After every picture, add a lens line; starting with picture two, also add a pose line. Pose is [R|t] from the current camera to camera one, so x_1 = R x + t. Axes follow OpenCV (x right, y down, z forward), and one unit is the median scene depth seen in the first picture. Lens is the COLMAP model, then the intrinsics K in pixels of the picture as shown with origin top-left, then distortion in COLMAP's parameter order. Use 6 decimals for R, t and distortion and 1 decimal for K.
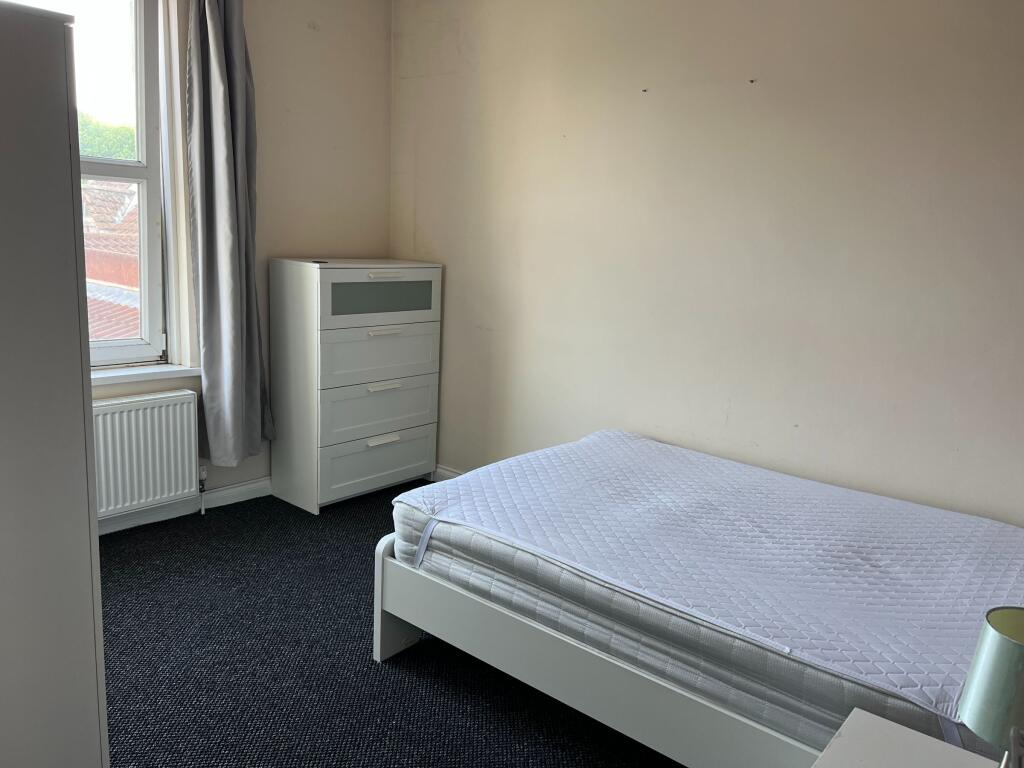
lens RADIAL K [[768.6, 0, 512.0], [0, 768.6, 384.0], [0, 0, 1]] dist [0.081043, -0.085868]
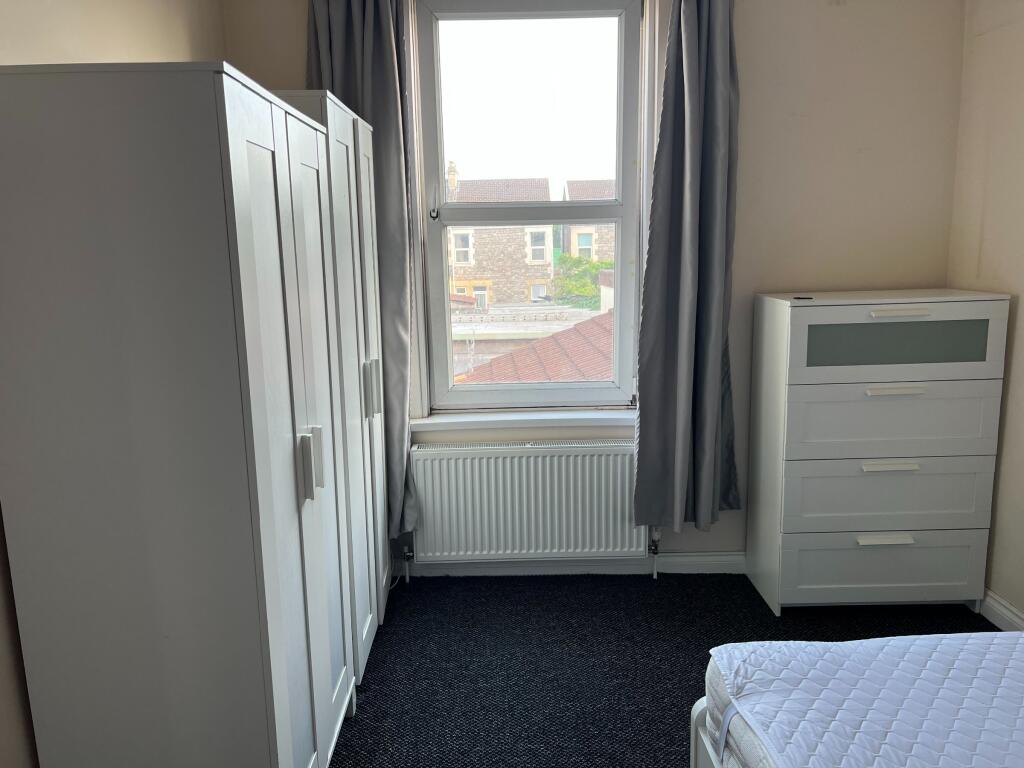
lens RADIAL K [[768.6, 0, 512.0], [0, 768.6, 384.0], [0, 0, 1]] dist [0.081043, -0.085868]
pose [[0.653510, 0.066055, -0.754031, 0.206834], [-0.092274, 0.995707, 0.007253, -0.064046], [0.751273, 0.064838, 0.656799, 0.347341]]
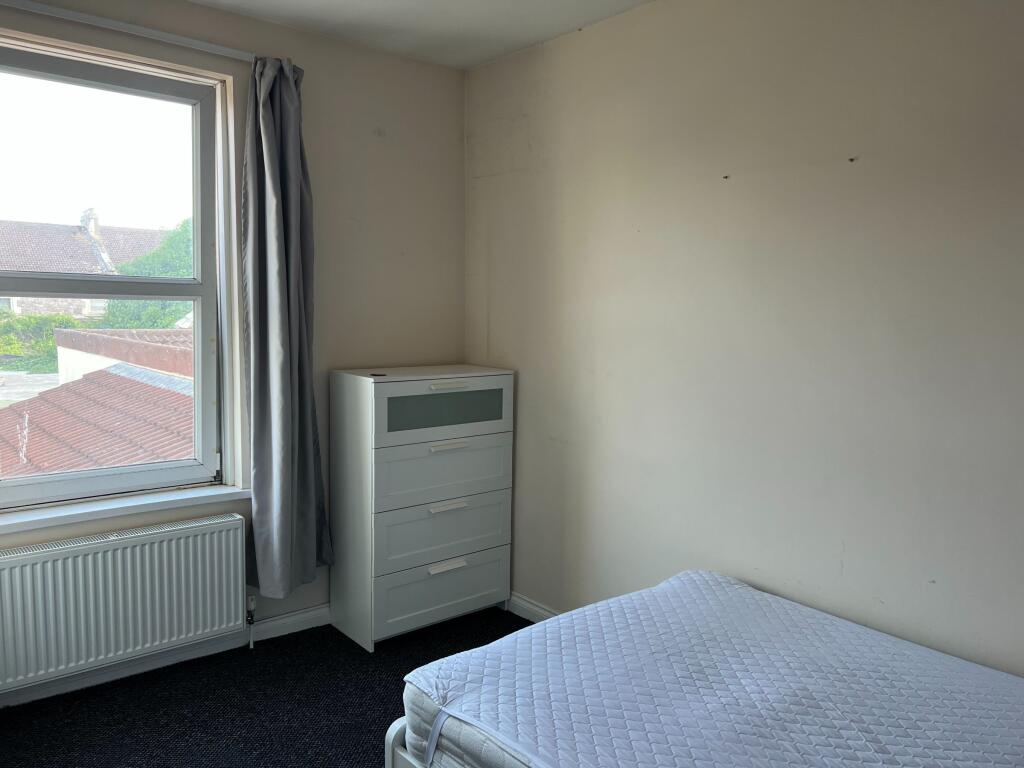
lens RADIAL K [[767.1, 0, 518.2], [0, 767.1, 392.2], [0, 0, 1]] dist [0.062235, -0.069016]
pose [[0.985957, -0.012920, -0.166498, 0.094732], [-0.001988, 0.996024, -0.089062, -0.070554], [0.166987, 0.088142, 0.982011, 0.157231]]
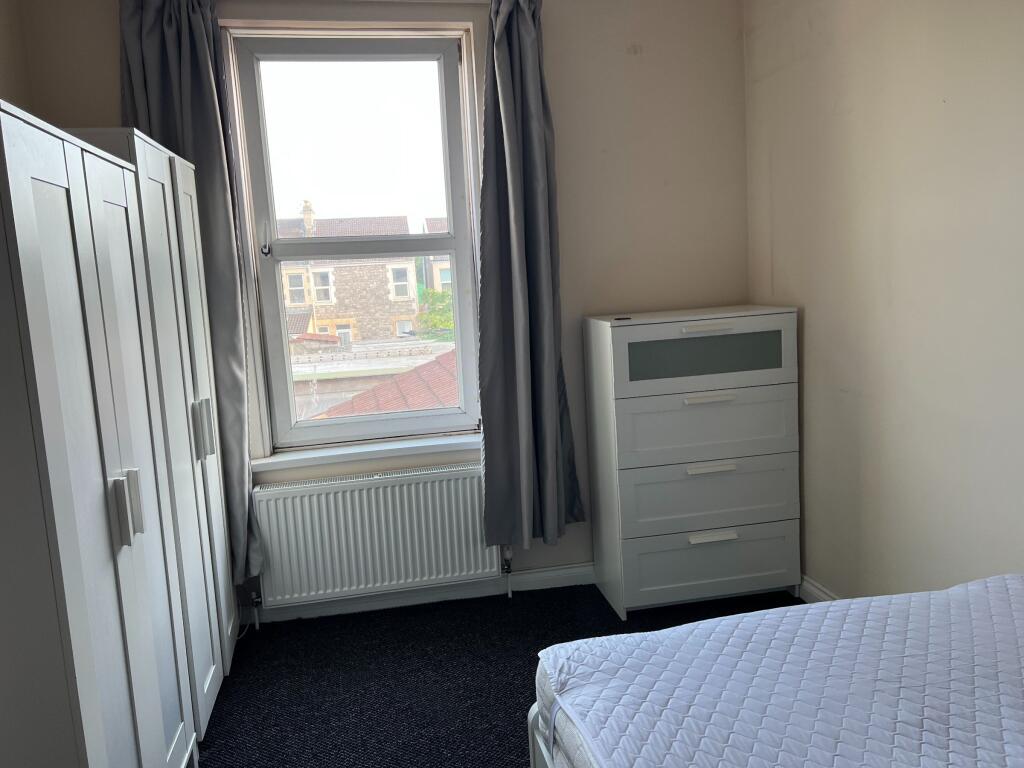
lens RADIAL K [[768.6, 0, 511.4], [0, 768.6, 376.2], [0, 0, 1]] dist [0.065808, -0.073160]
pose [[0.770373, -0.015240, -0.637411, 0.252375], [-0.027026, 0.998035, -0.056526, -0.056182], [0.637021, 0.060773, 0.768447, 0.361565]]
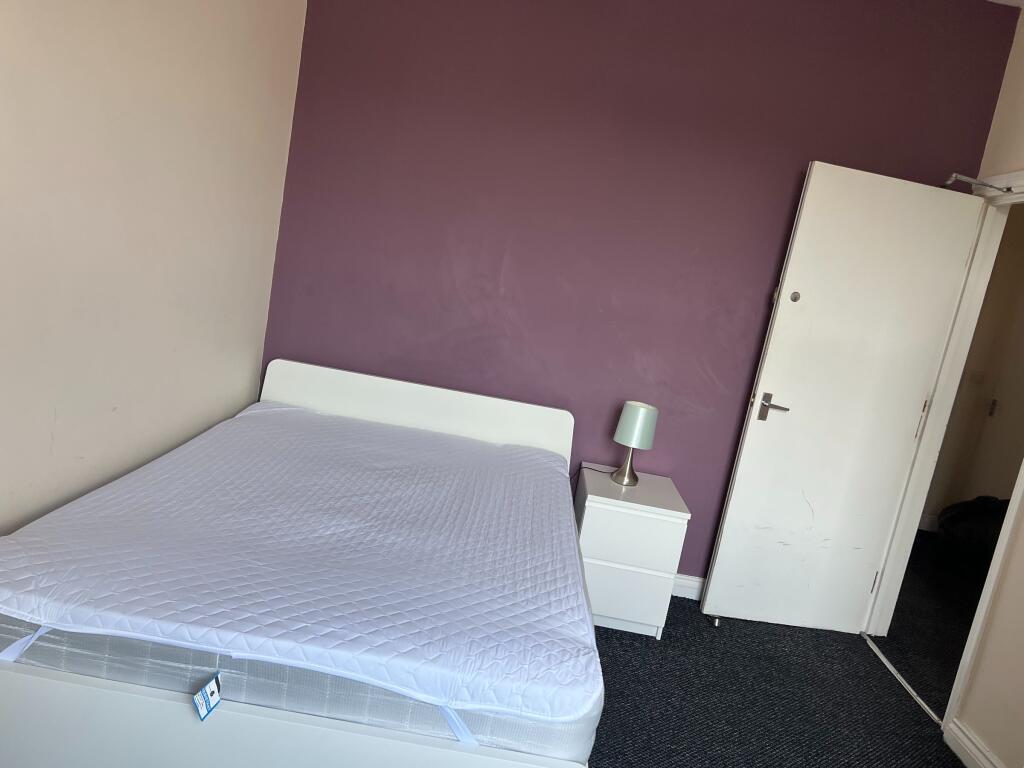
lens RADIAL K [[767.1, 0, 518.2], [0, 767.1, 392.2], [0, 0, 1]] dist [0.062235, -0.069016]
pose [[-0.603790, -0.296596, 0.739911, -0.445742], [-0.062784, 0.943014, 0.326776, -0.248009], [-0.794667, 0.150850, -0.588004, 1.210814]]
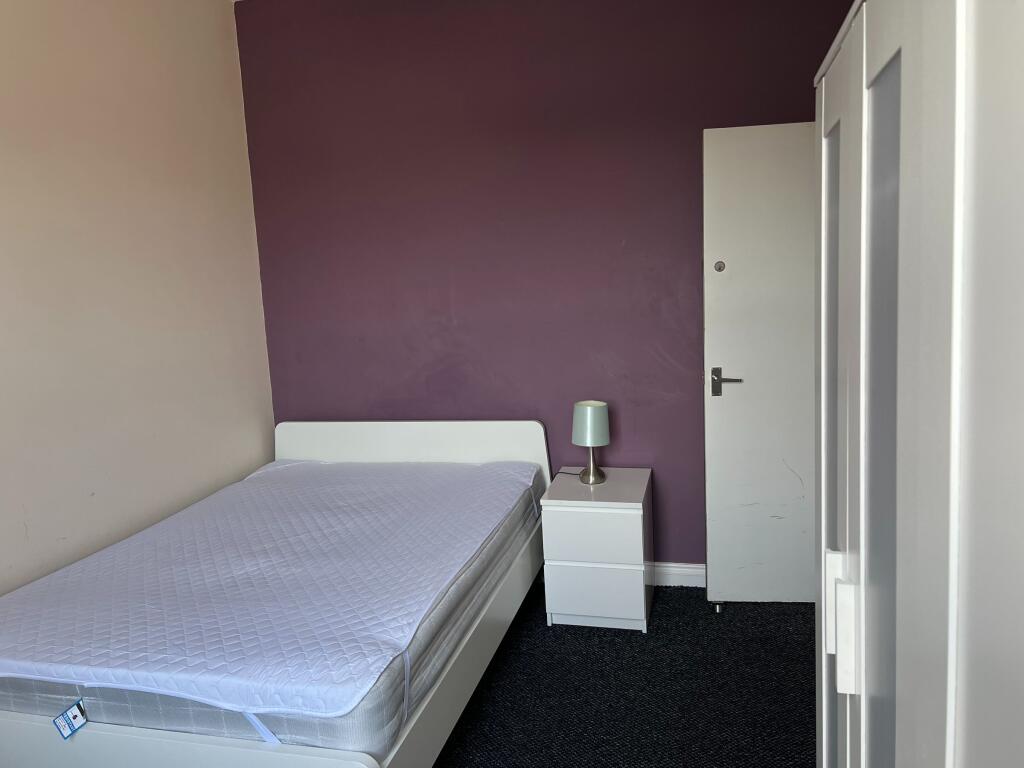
lens RADIAL K [[772.3, 0, 510.8], [0, 772.3, 386.5], [0, 0, 1]] dist [0.066284, -0.068177]
pose [[-0.432736, -0.173445, 0.884679, -0.689203], [0.197718, 0.939168, 0.280840, -0.244416], [-0.879572, 0.296447, -0.372118, 0.934144]]
